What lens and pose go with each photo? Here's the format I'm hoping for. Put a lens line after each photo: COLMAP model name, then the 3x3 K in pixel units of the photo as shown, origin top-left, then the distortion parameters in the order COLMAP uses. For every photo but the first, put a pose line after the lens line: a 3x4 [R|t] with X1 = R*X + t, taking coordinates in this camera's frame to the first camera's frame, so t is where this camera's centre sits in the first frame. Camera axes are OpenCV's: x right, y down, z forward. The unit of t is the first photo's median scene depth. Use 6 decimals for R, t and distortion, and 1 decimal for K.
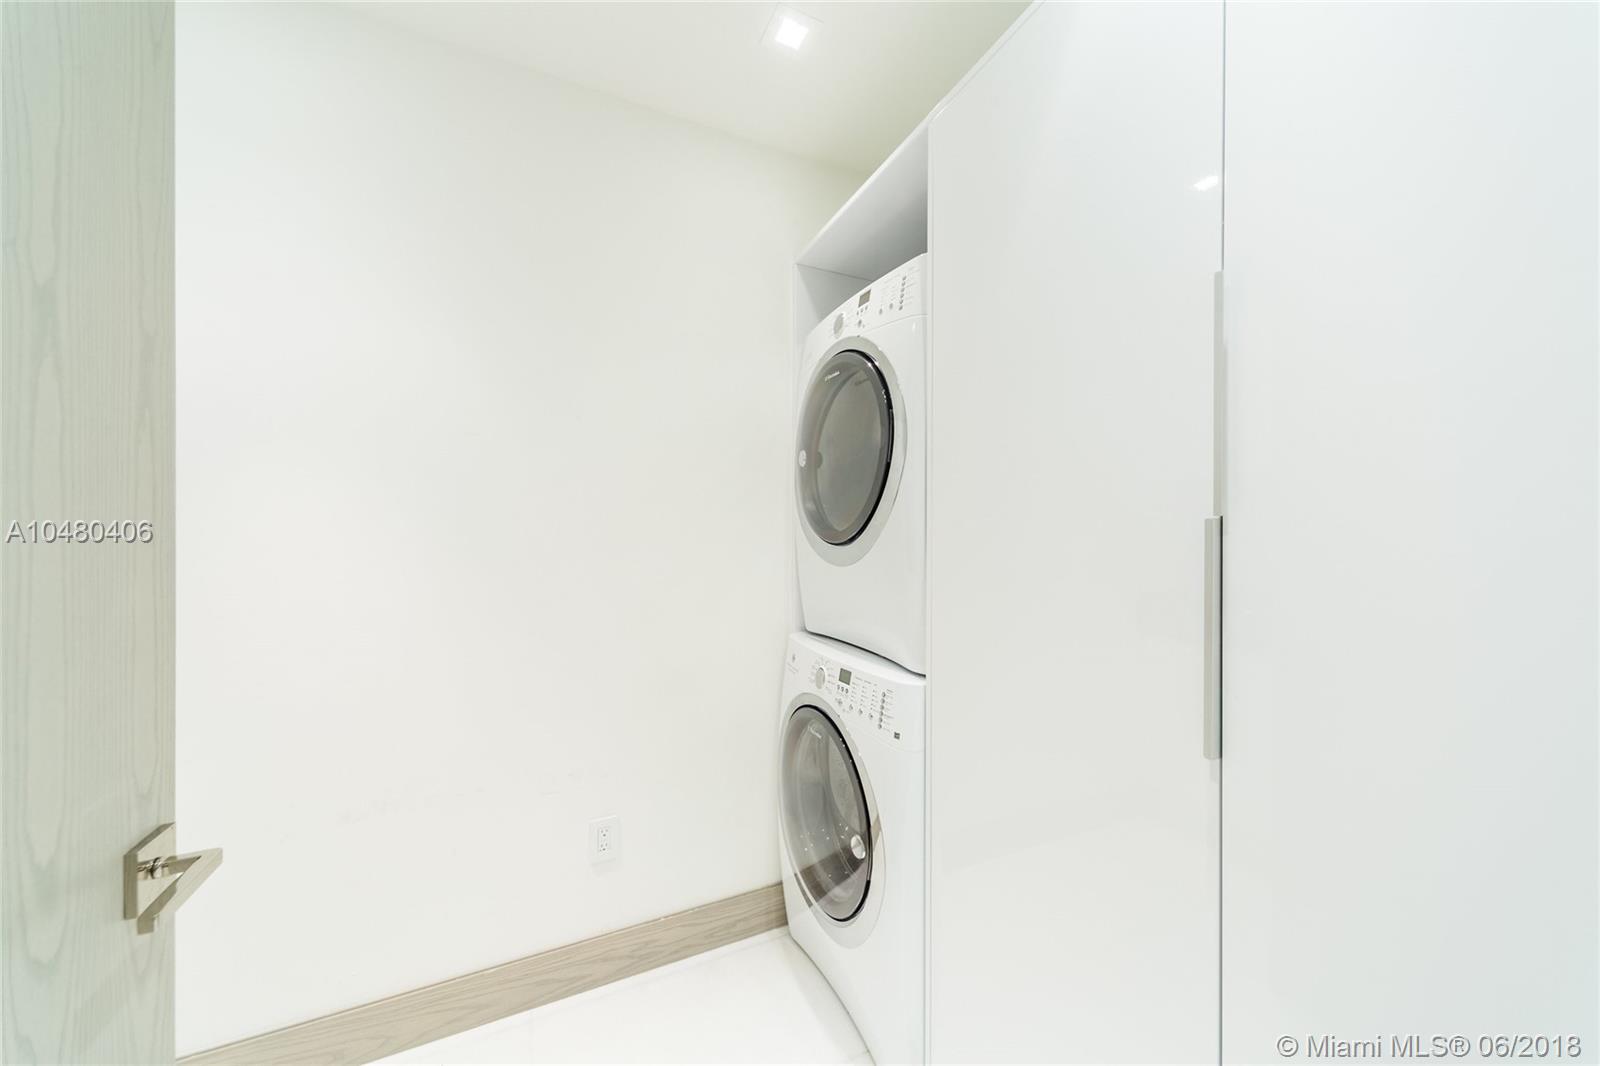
lens RADIAL K [[556.6, 0, 803.7], [0, 556.6, 523.7], [0, 0, 1]] dist [0.003609, 0.000536]
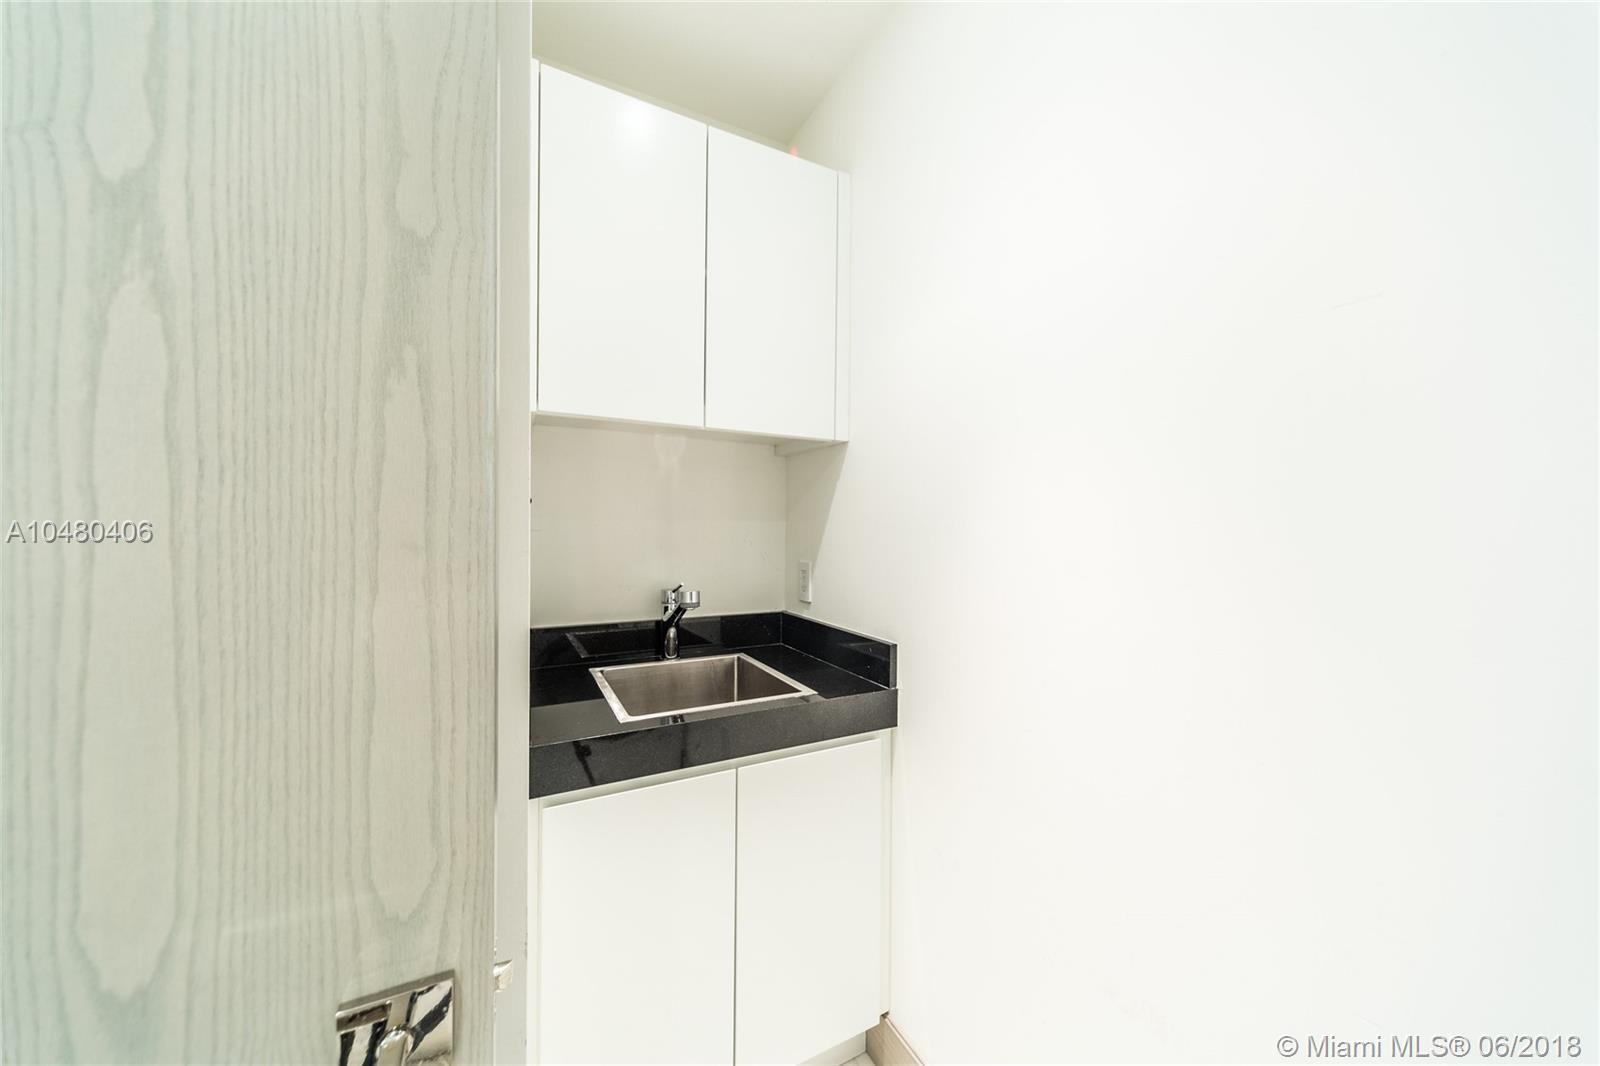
lens RADIAL K [[556.6, 0, 798.0], [0, 556.6, 539.8], [0, 0, 1]] dist [0.003609, 0.000536]
pose [[0.995597, 0.019763, 0.091630, -0.566672], [-0.020470, 0.999767, 0.006787, 0.009056], [-0.091474, -0.008633, 0.995770, 0.215229]]
